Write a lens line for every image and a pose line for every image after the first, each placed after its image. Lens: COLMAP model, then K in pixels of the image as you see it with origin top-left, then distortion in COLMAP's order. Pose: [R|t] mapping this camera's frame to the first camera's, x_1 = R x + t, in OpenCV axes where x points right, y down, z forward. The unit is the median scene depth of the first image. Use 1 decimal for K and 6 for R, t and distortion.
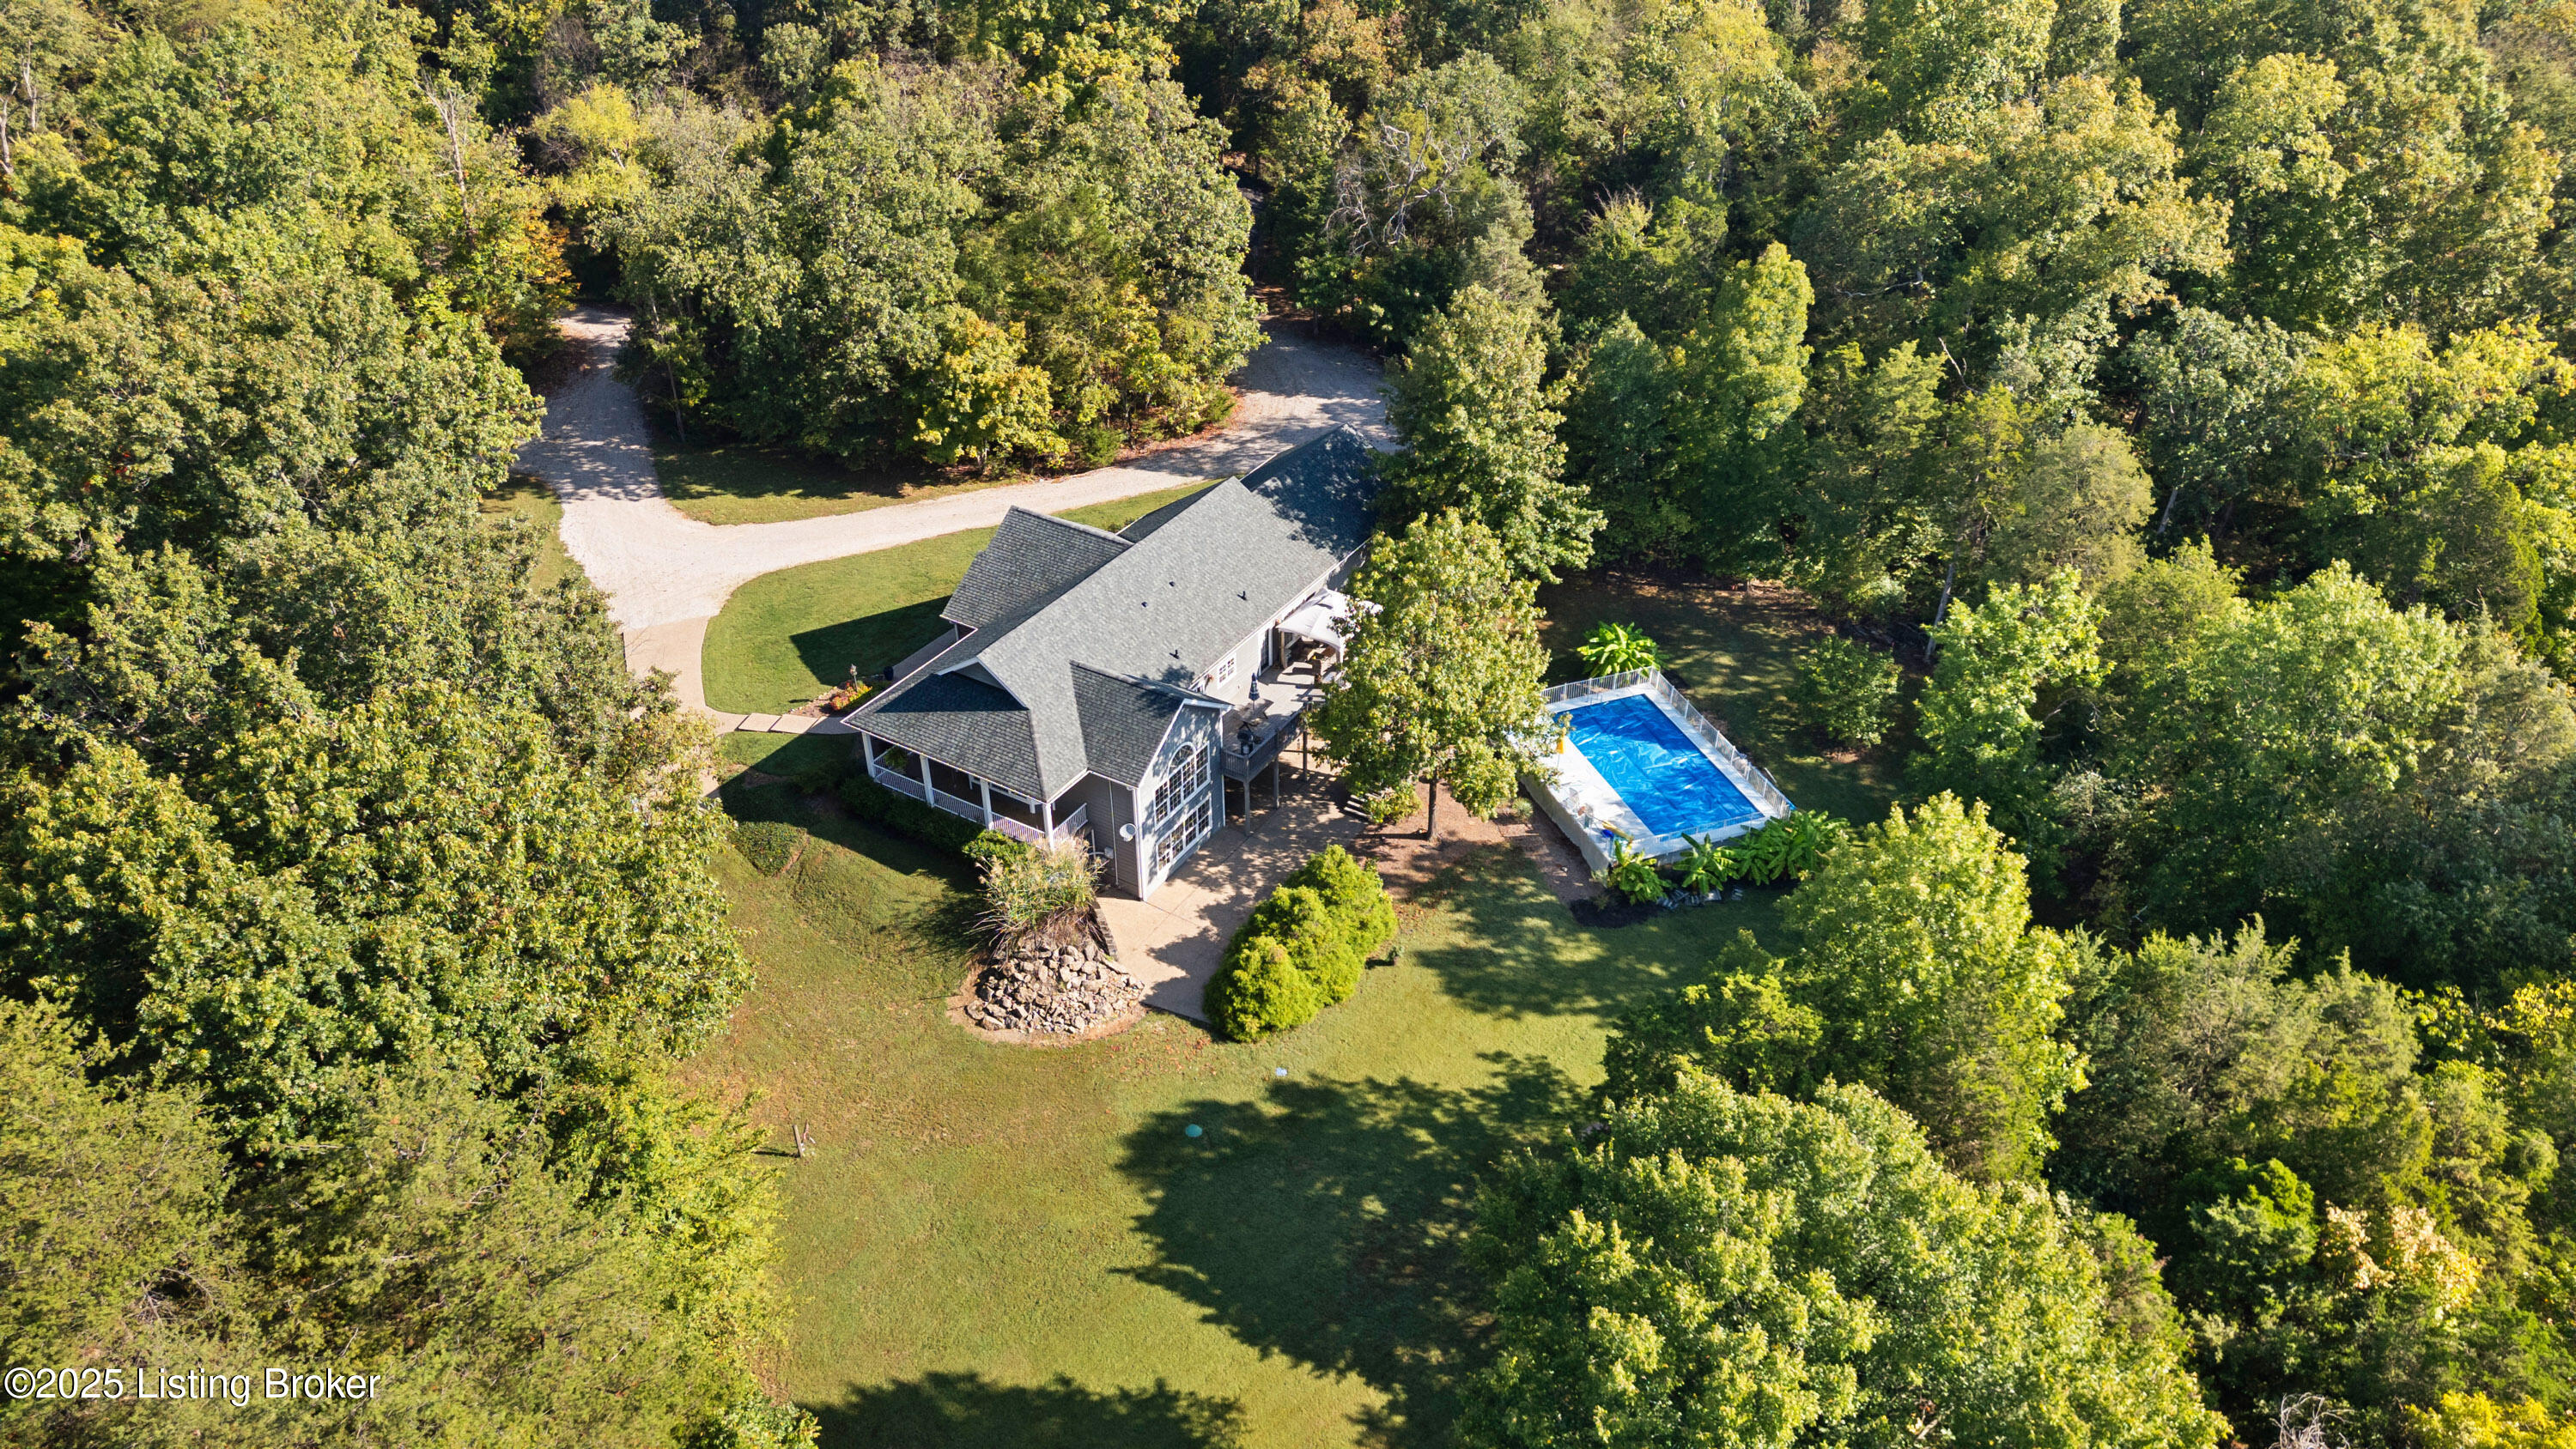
lens RADIAL K [[1838.1, 0, 1288.0], [0, 1838.1, 724.5], [0, 0, 1]] dist [0.123677, 0.000170]
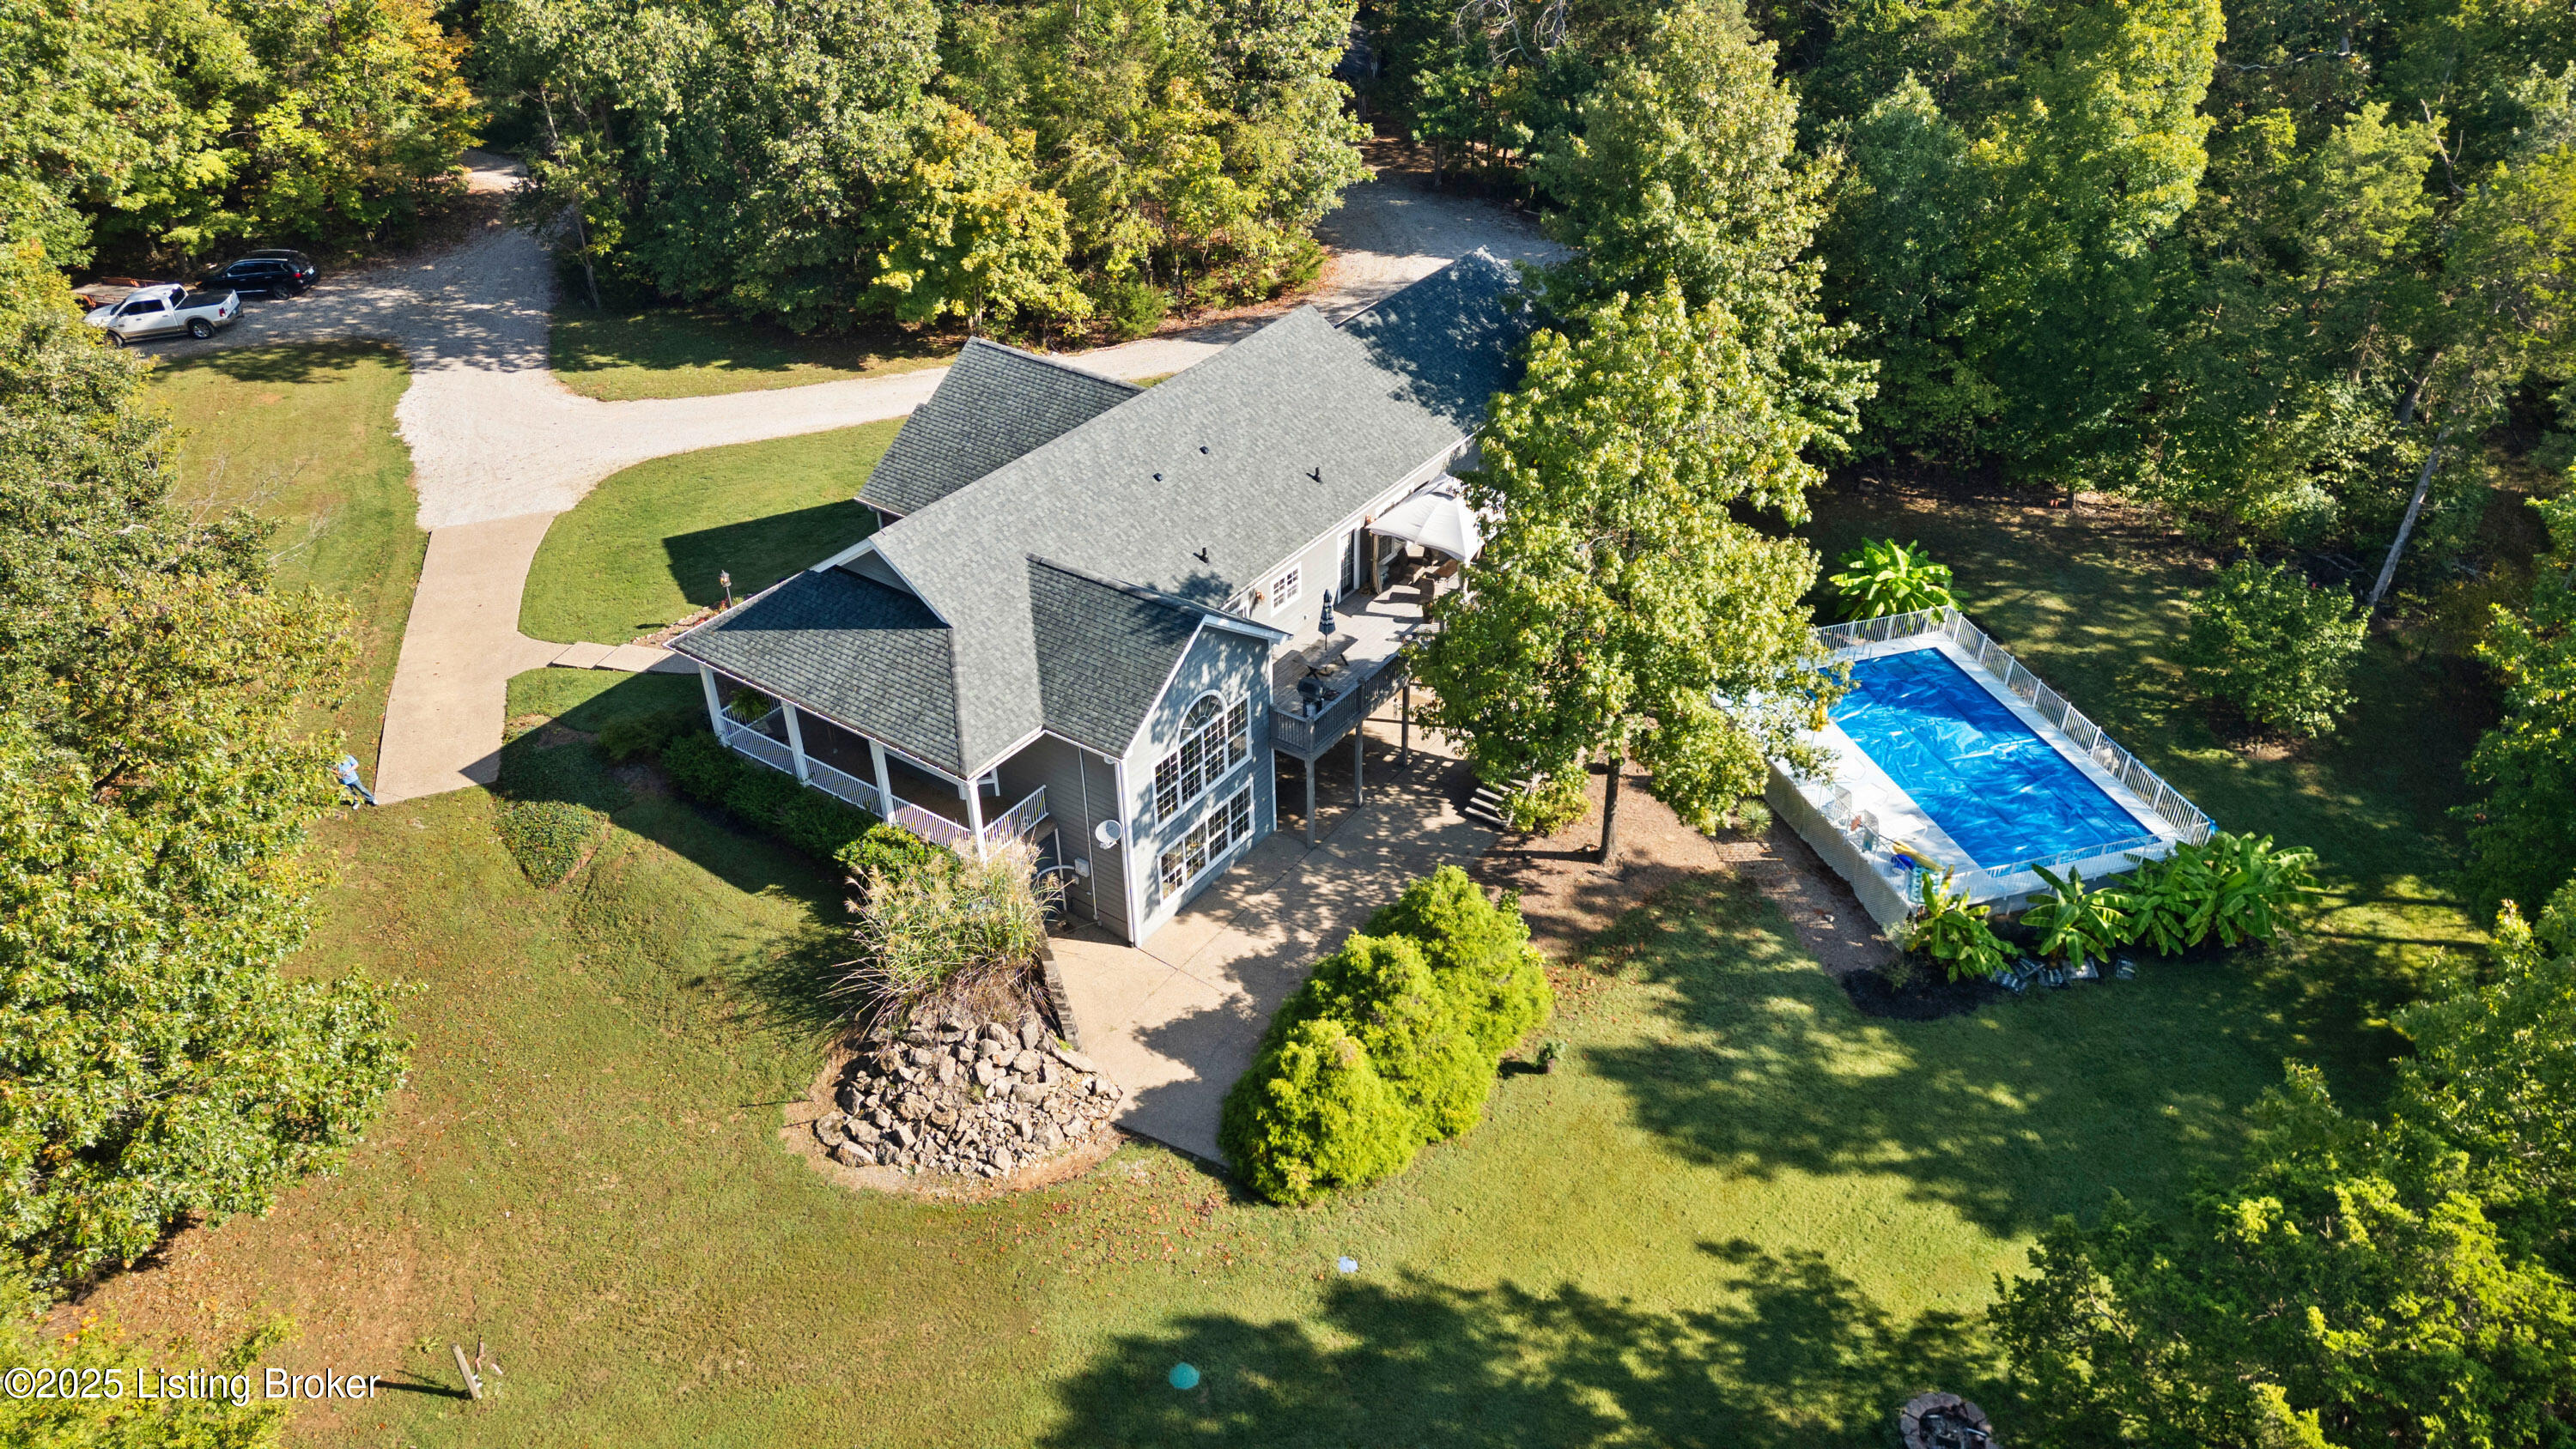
lens RADIAL K [[1801.5, 0, 1257.7], [0, 1801.5, 724.0], [0, 0, 1]] dist [0.094575, -0.095315]
pose [[0.996680, 0.023722, -0.077890, 0.006987], [-0.024680, 0.999631, -0.011366, 0.026246], [0.077592, 0.013251, 0.996897, 0.387532]]
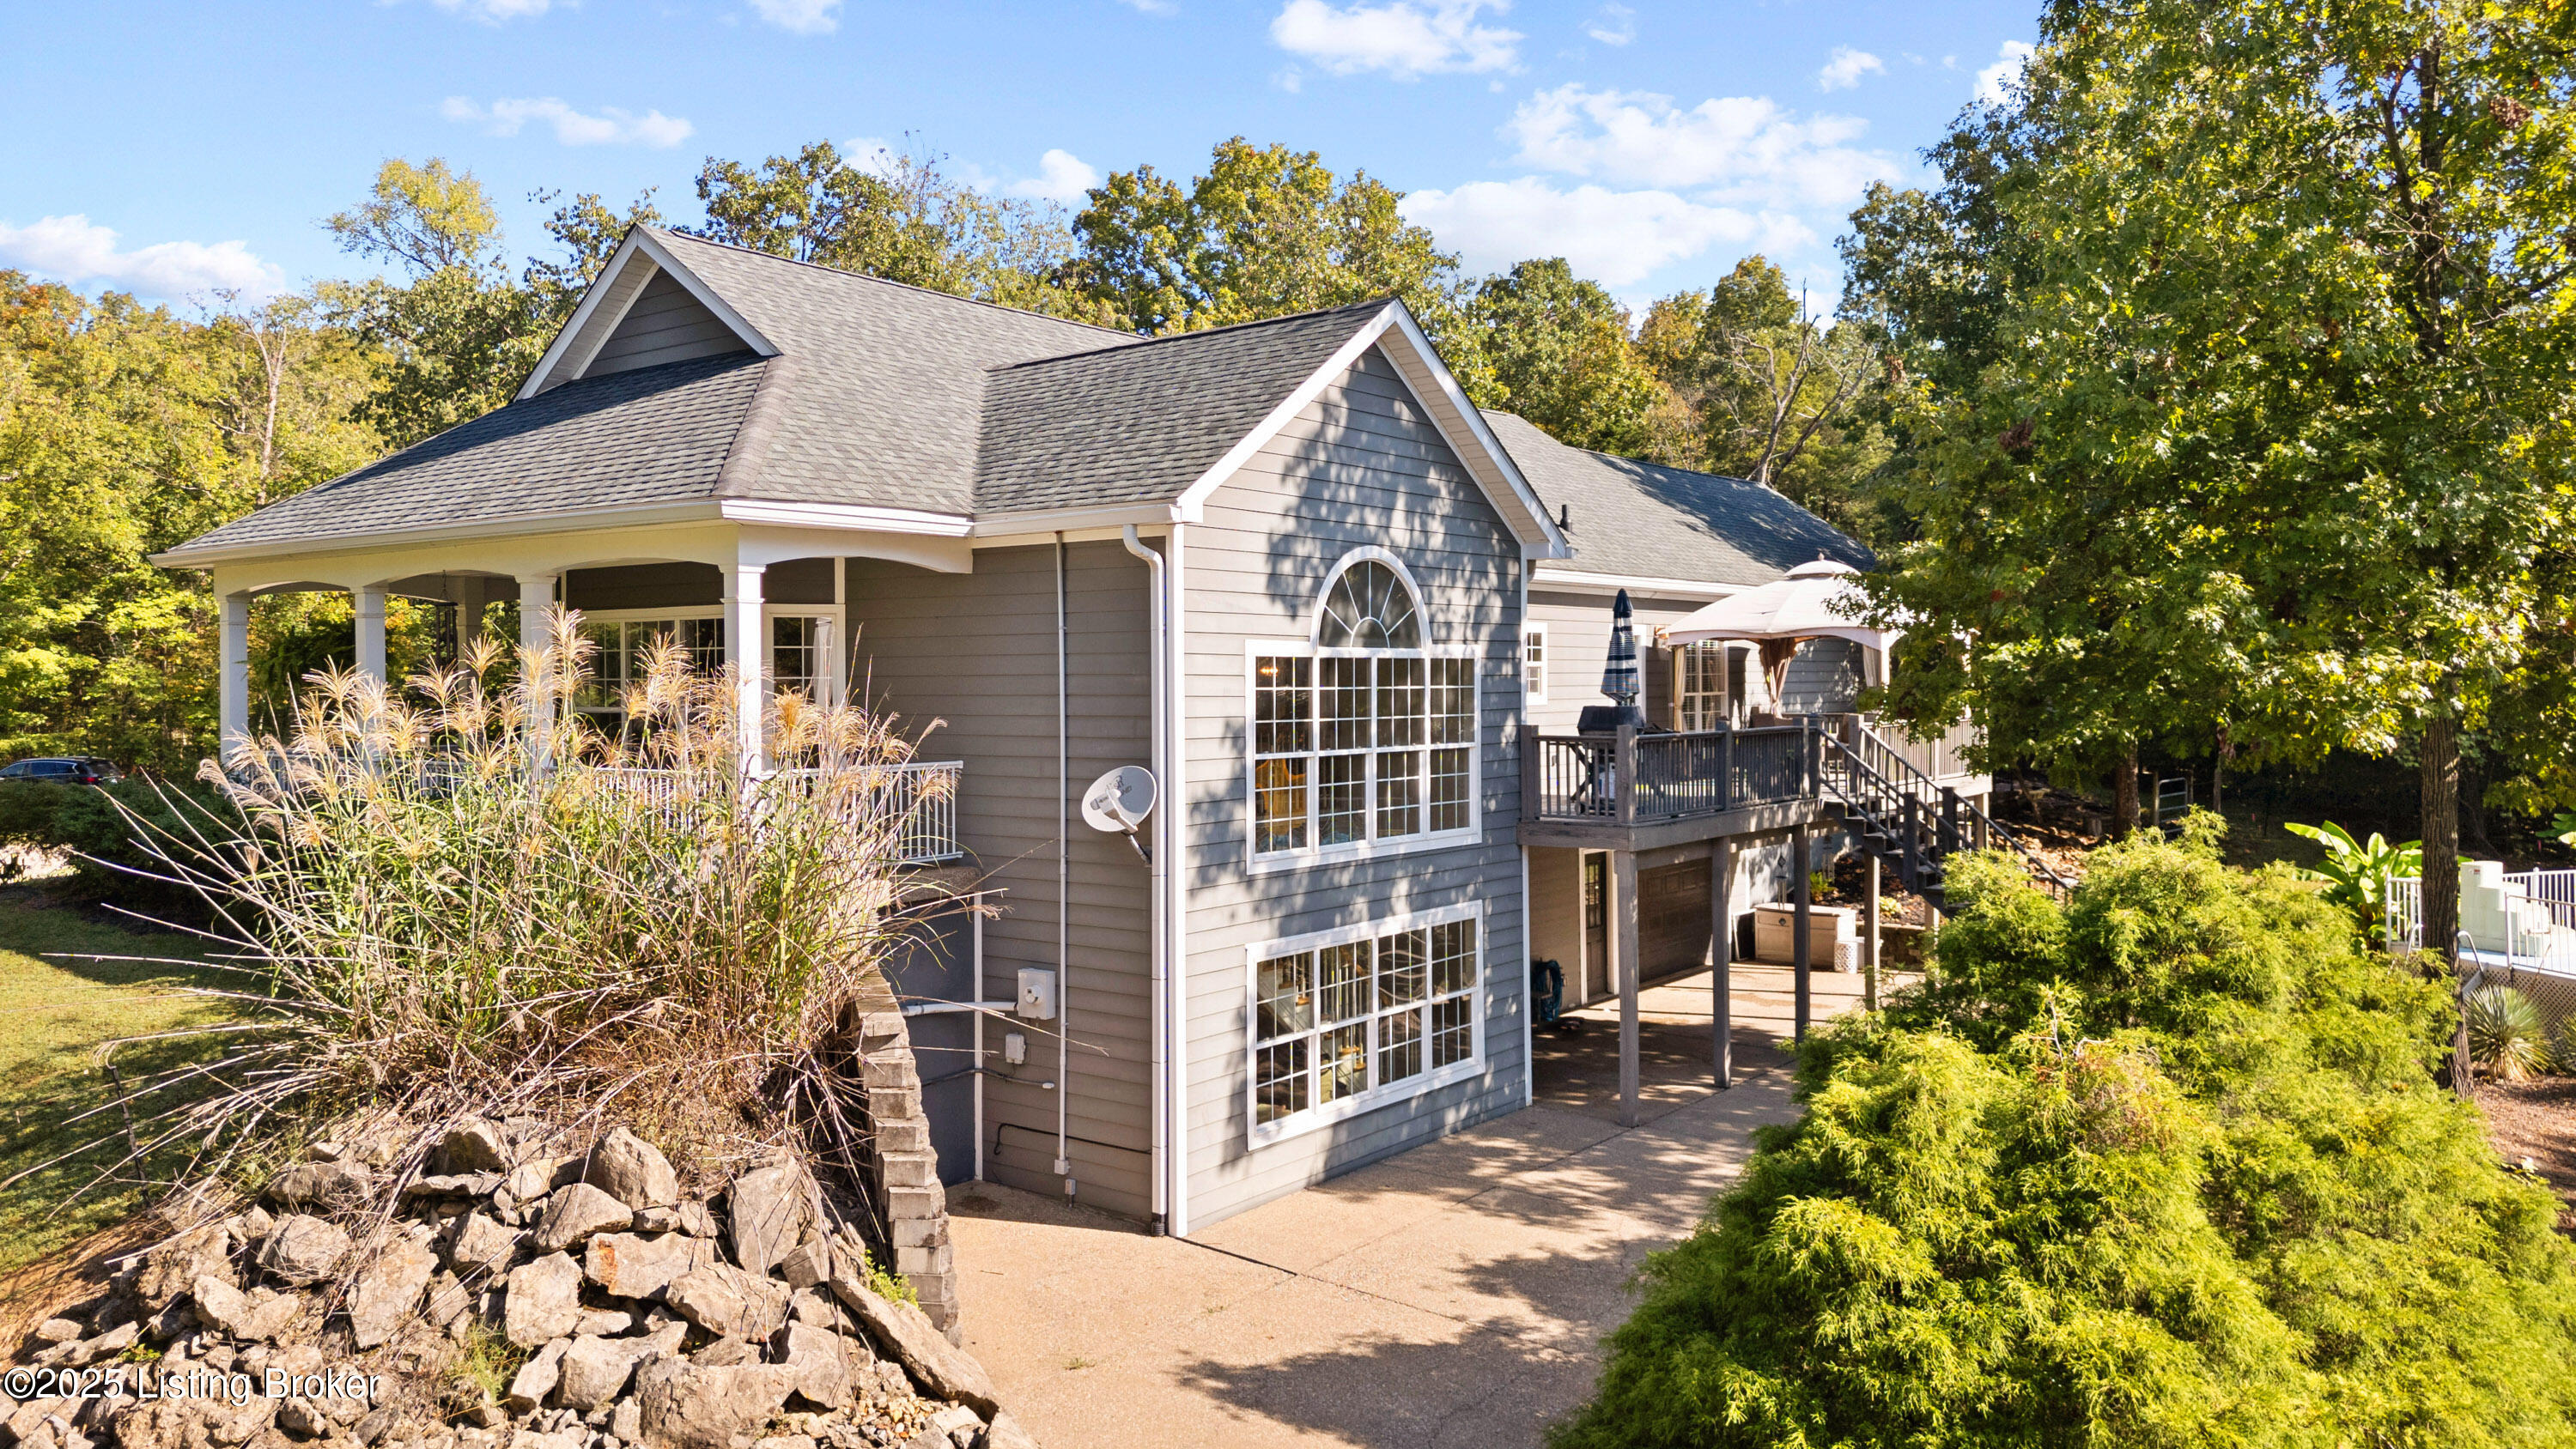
lens RADIAL K [[1871.4, 0, 1241.5], [0, 1871.4, 672.7], [0, 0, 1]] dist [0.003817, 0.001646]
pose [[0.991228, -0.022846, -0.130170, -0.042406], [-0.059893, 0.800339, -0.596549, 0.160554], [0.117809, 0.599113, 0.791950, 0.774337]]
